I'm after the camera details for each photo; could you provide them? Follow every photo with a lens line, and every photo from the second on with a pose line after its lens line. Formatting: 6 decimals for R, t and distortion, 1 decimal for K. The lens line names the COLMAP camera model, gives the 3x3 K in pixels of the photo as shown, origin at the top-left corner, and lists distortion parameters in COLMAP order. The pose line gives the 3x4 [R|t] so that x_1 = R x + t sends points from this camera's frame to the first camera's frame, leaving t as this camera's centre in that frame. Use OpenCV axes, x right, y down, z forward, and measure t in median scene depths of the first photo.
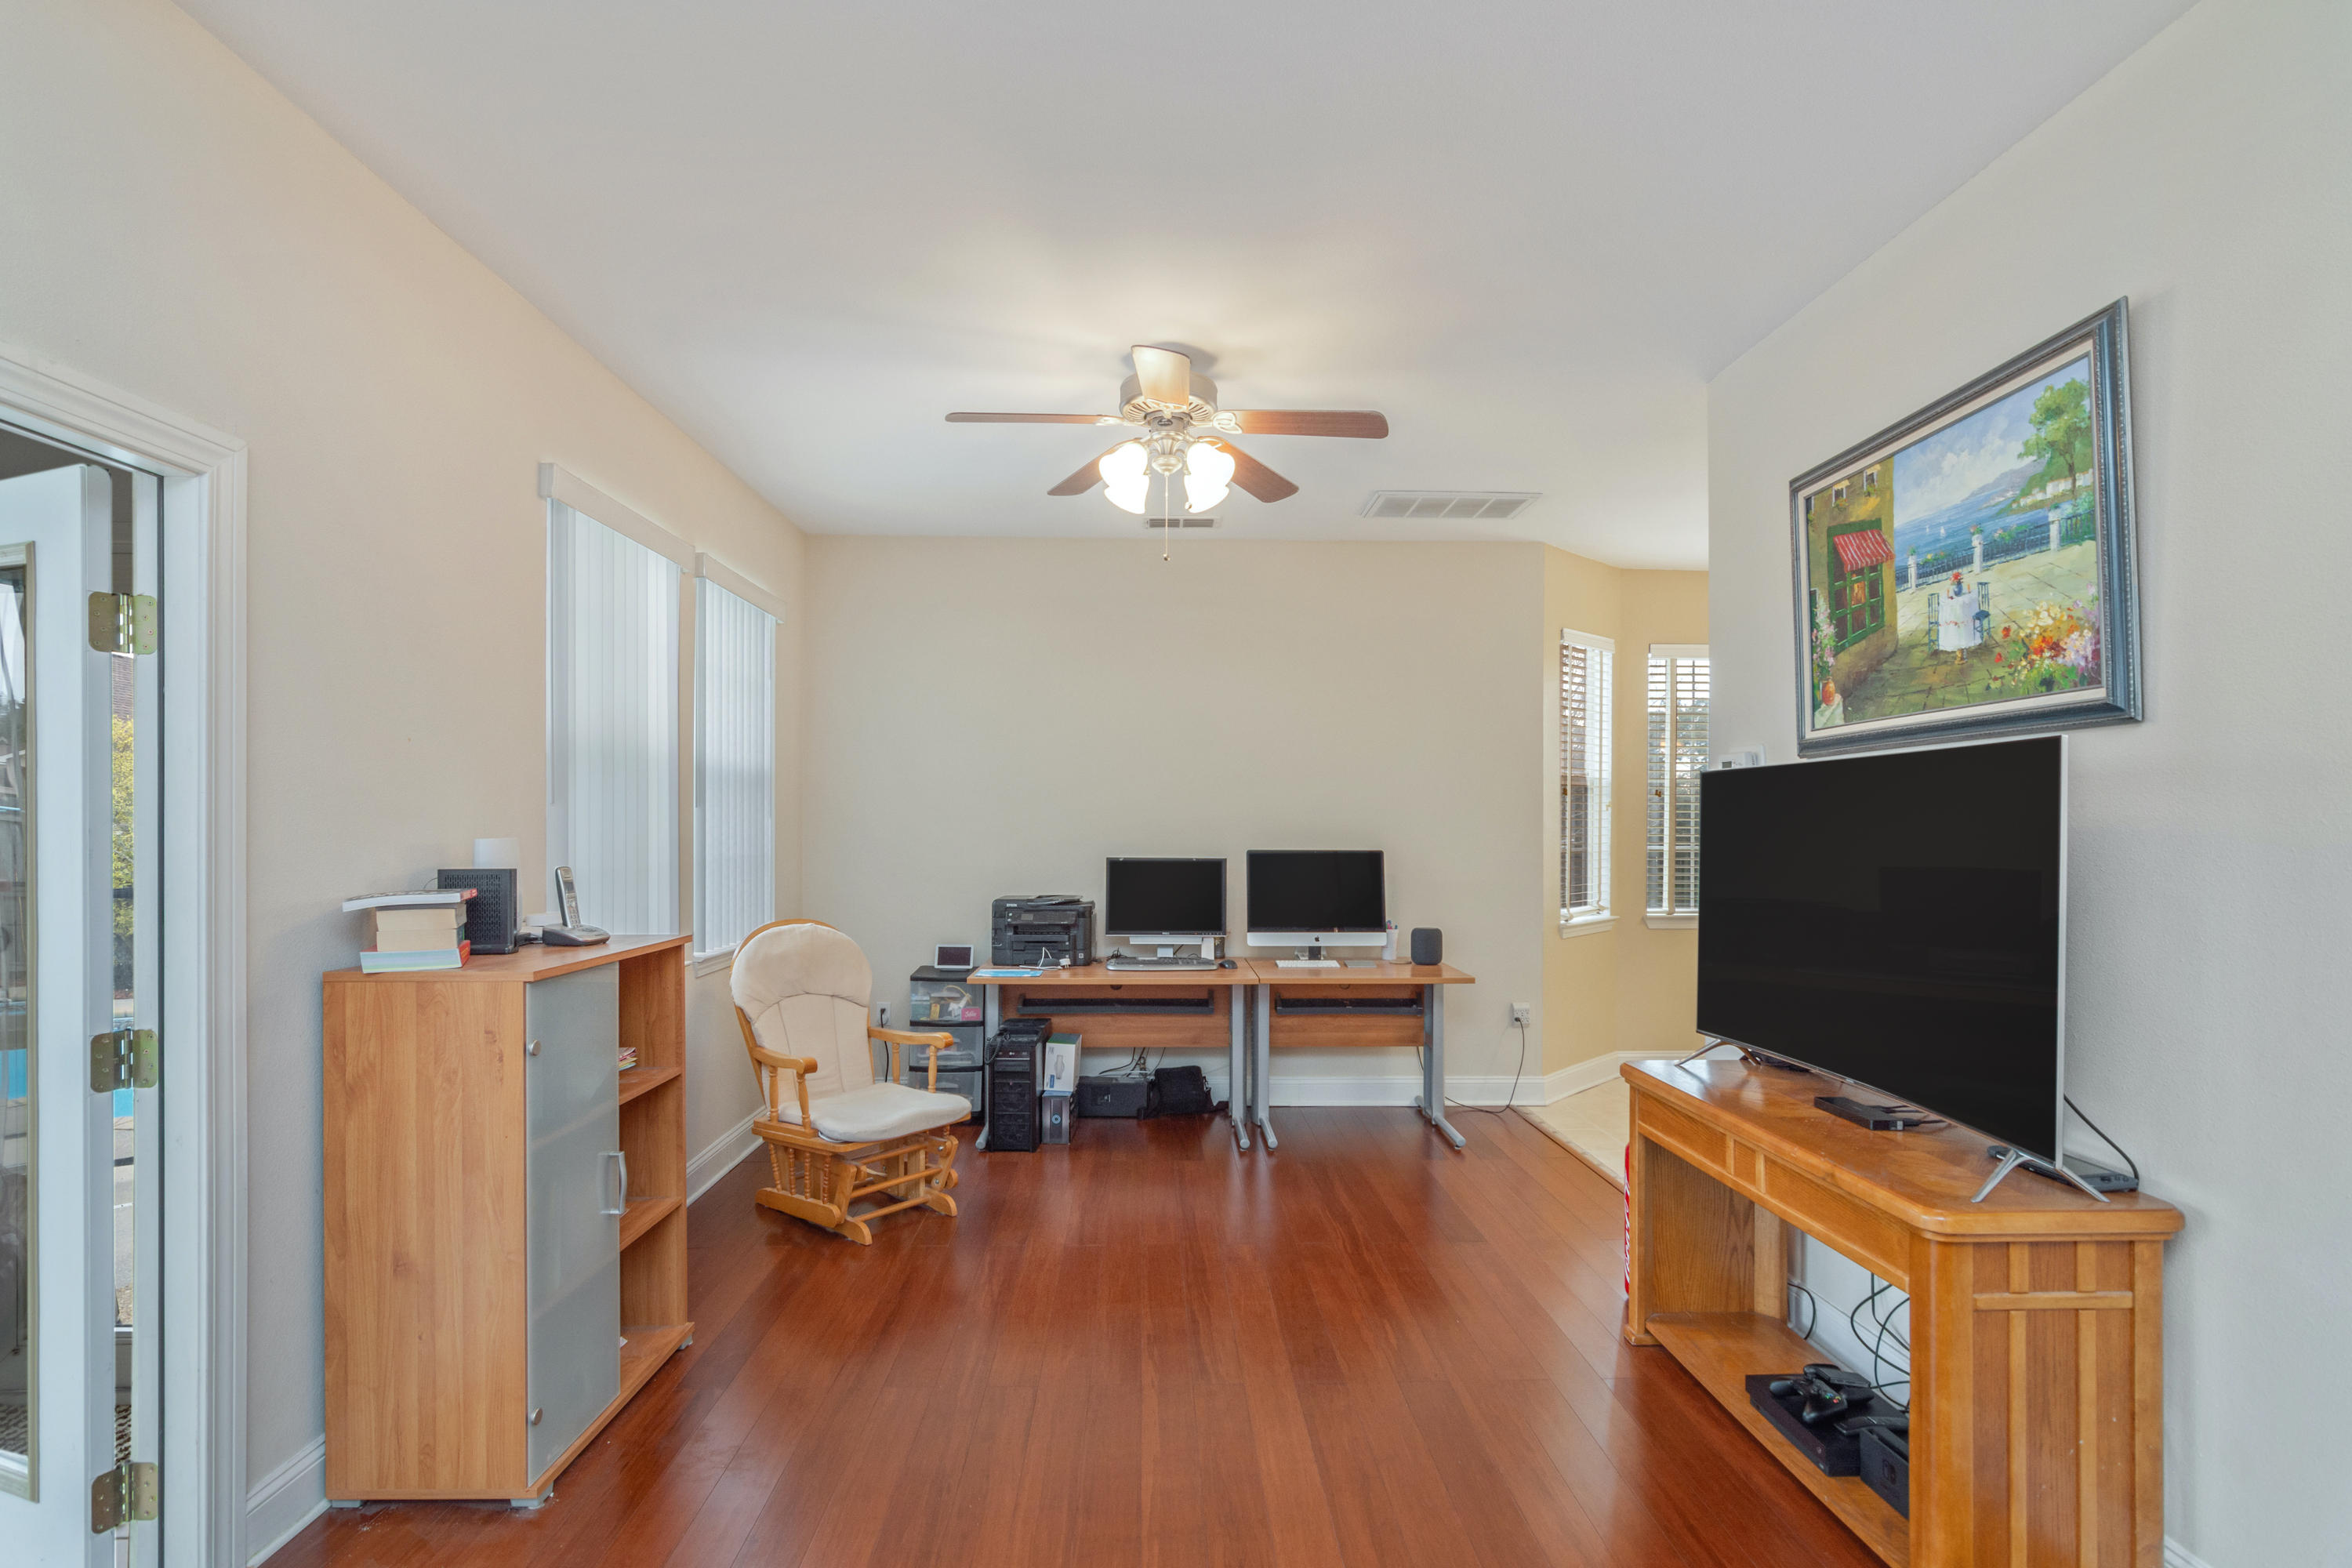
lens RADIAL K [[1152.2, 0, 1175.7], [0, 1152.2, 812.1], [0, 0, 1]] dist [-0.002305, -0.000058]
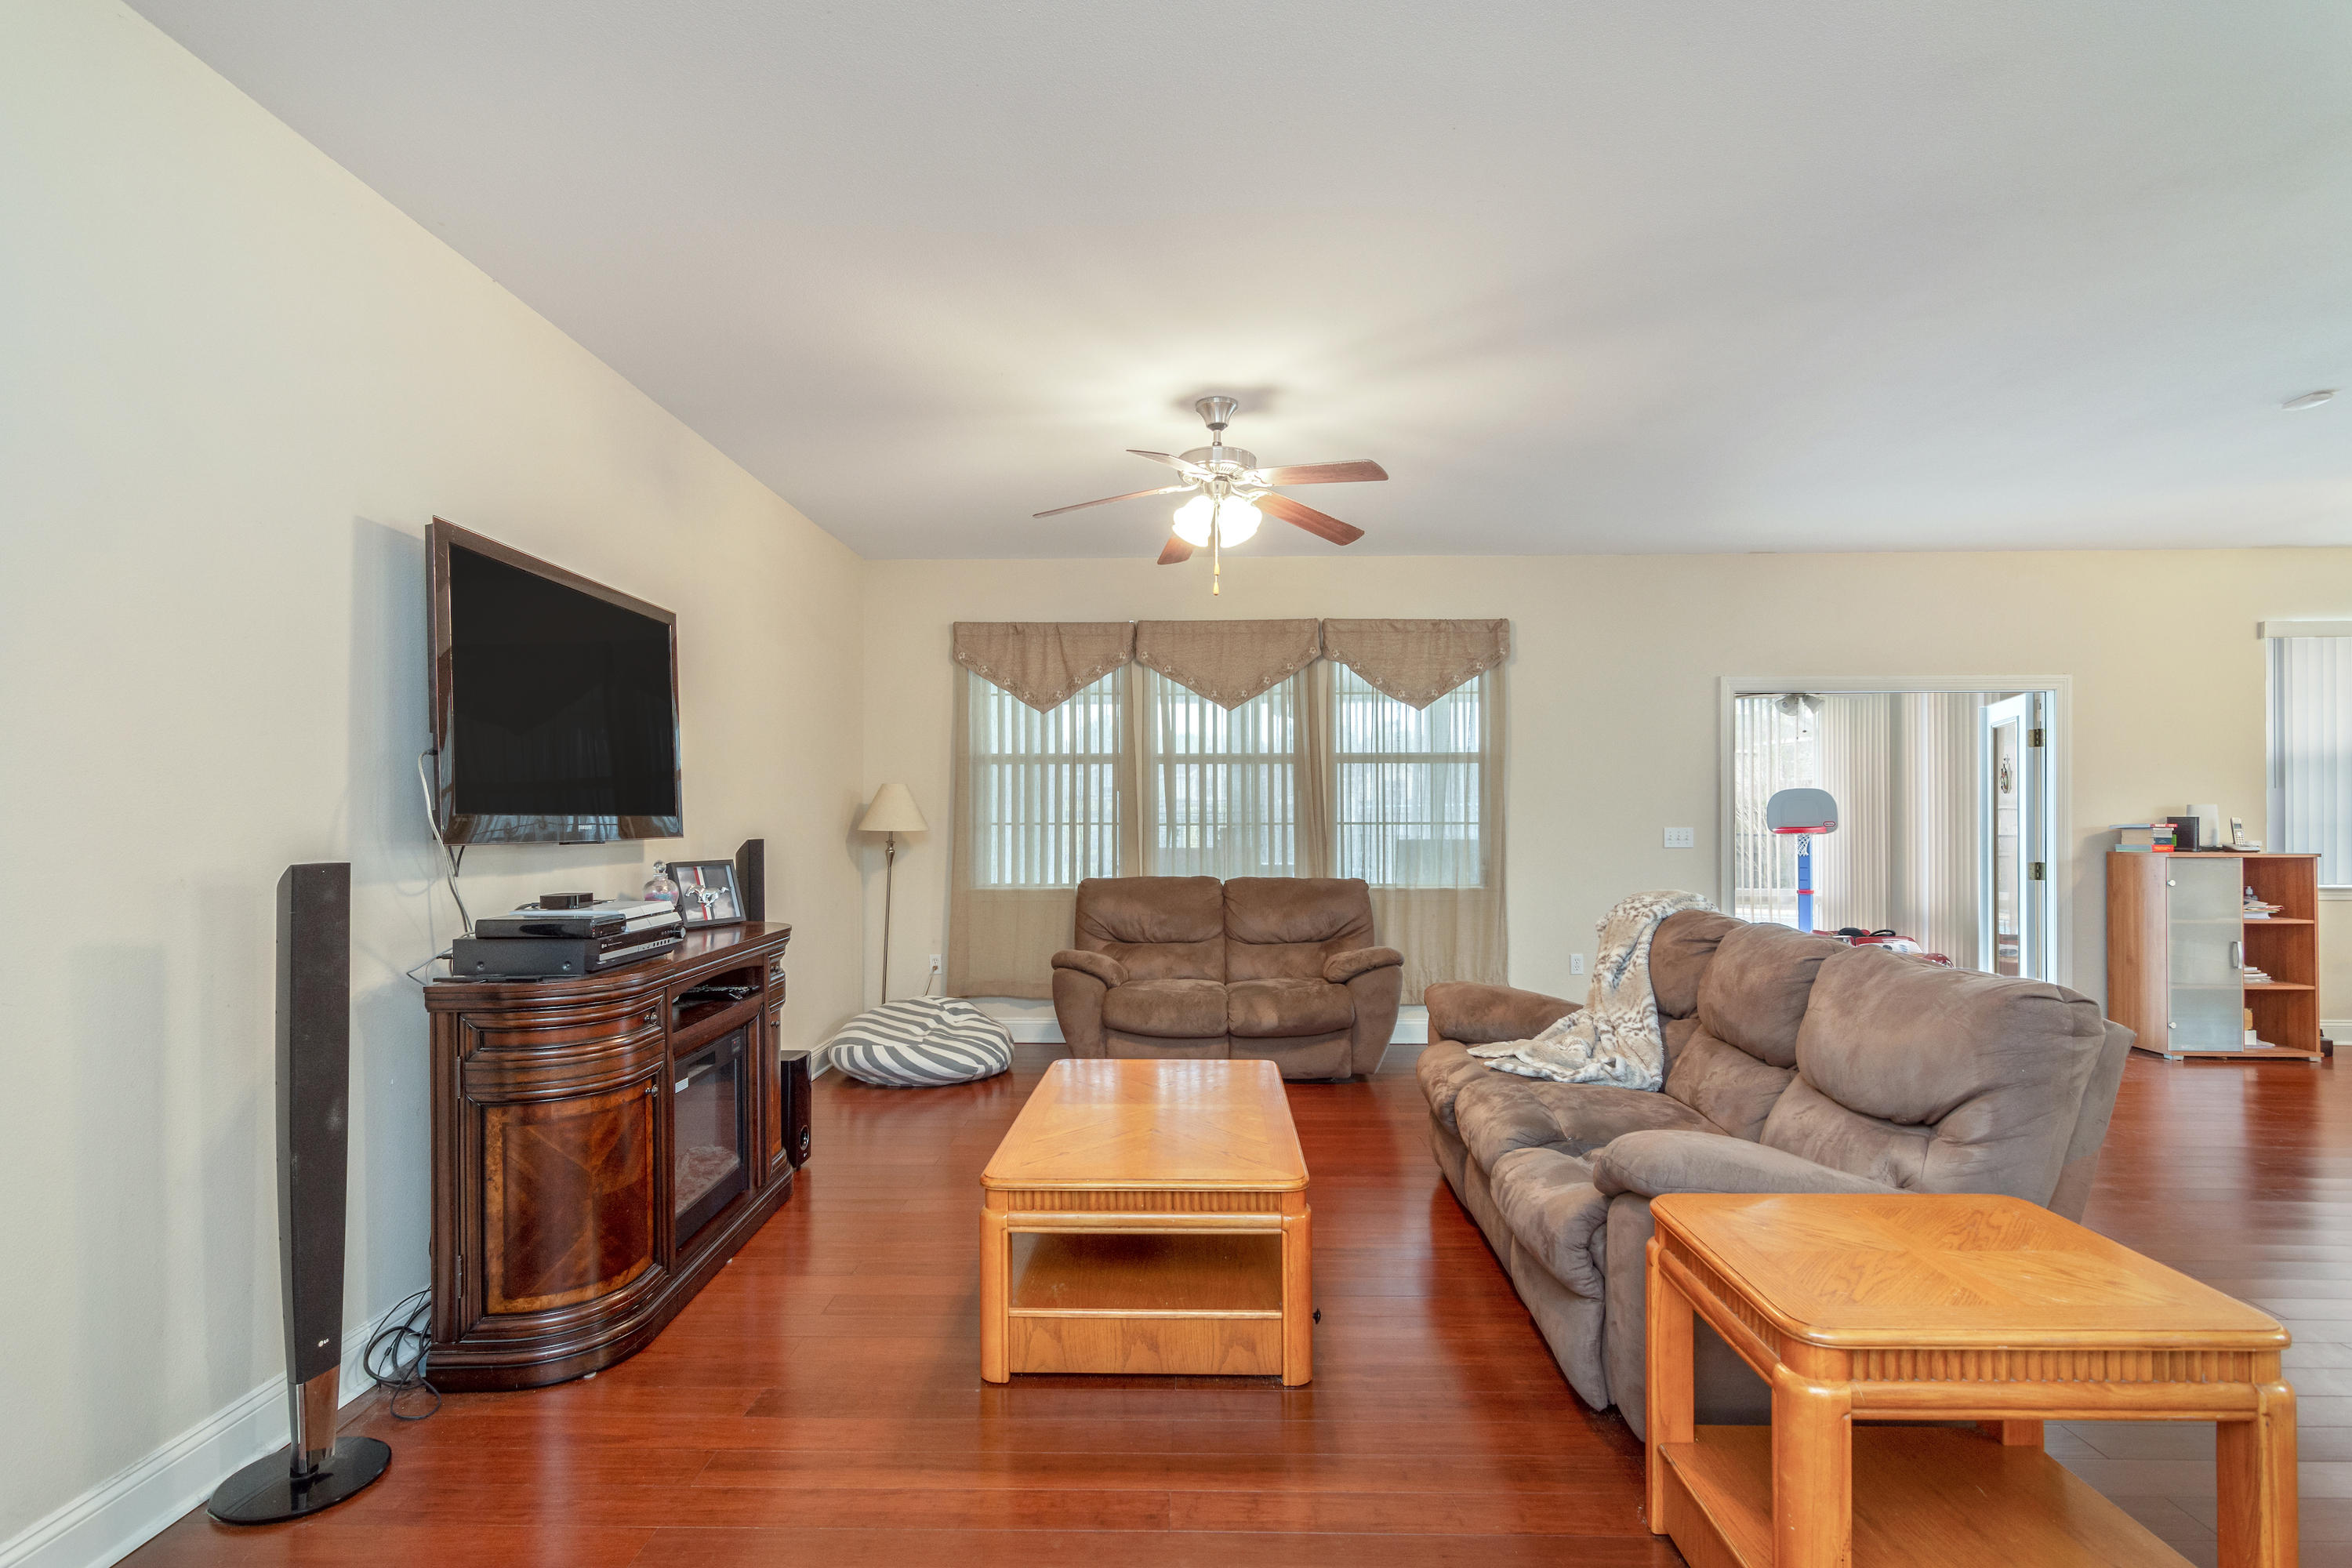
lens RADIAL K [[1135.6, 0, 1183.3], [0, 1135.6, 806.7], [0, 0, 1]] dist [0.000494, 0.000492]
pose [[-0.046008, -0.006474, -0.998920, 1.866519], [0.009463, 0.999931, -0.006917, 0.027002], [0.998896, -0.009771, -0.045944, -0.975549]]
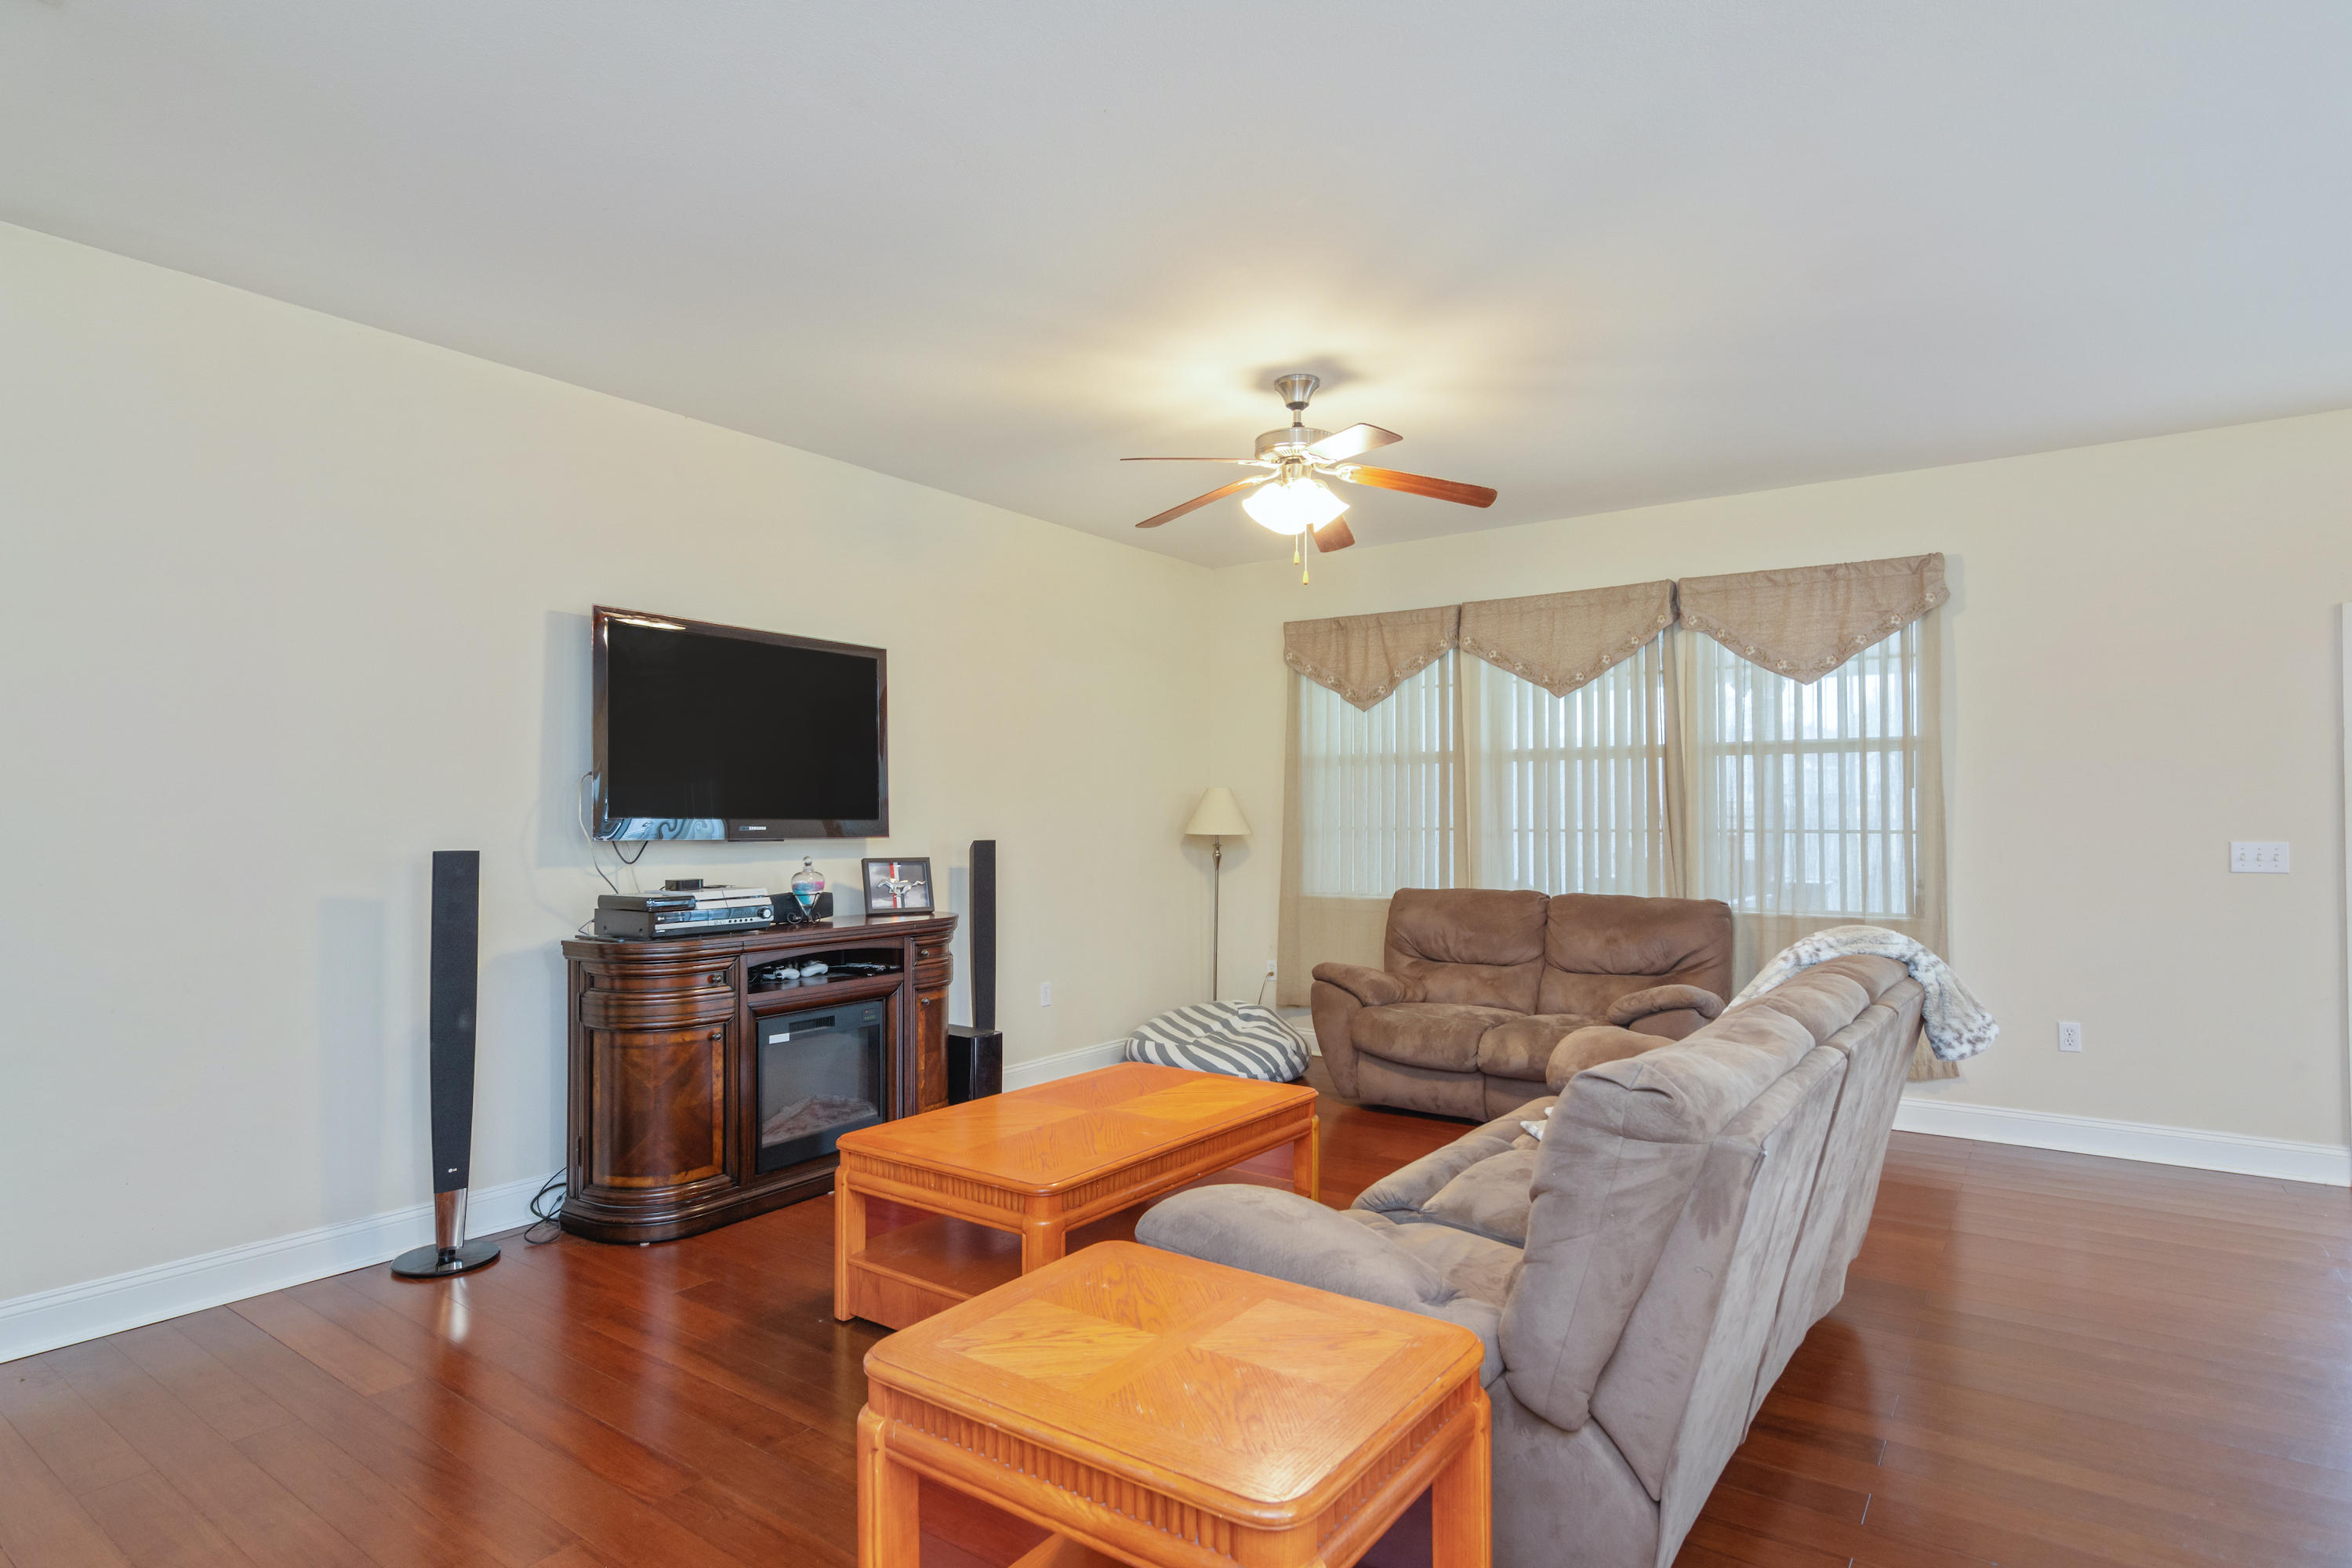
lens RADIAL K [[1251.8, 0, 1167.5], [0, 1251.8, 808.9], [0, 0, 1]] dist [-0.002200, -0.000589]
pose [[-0.605543, -0.004601, -0.795799, 1.690053], [0.005878, 0.999930, -0.010254, 0.027684], [0.795791, -0.010887, -0.605473, -0.169033]]
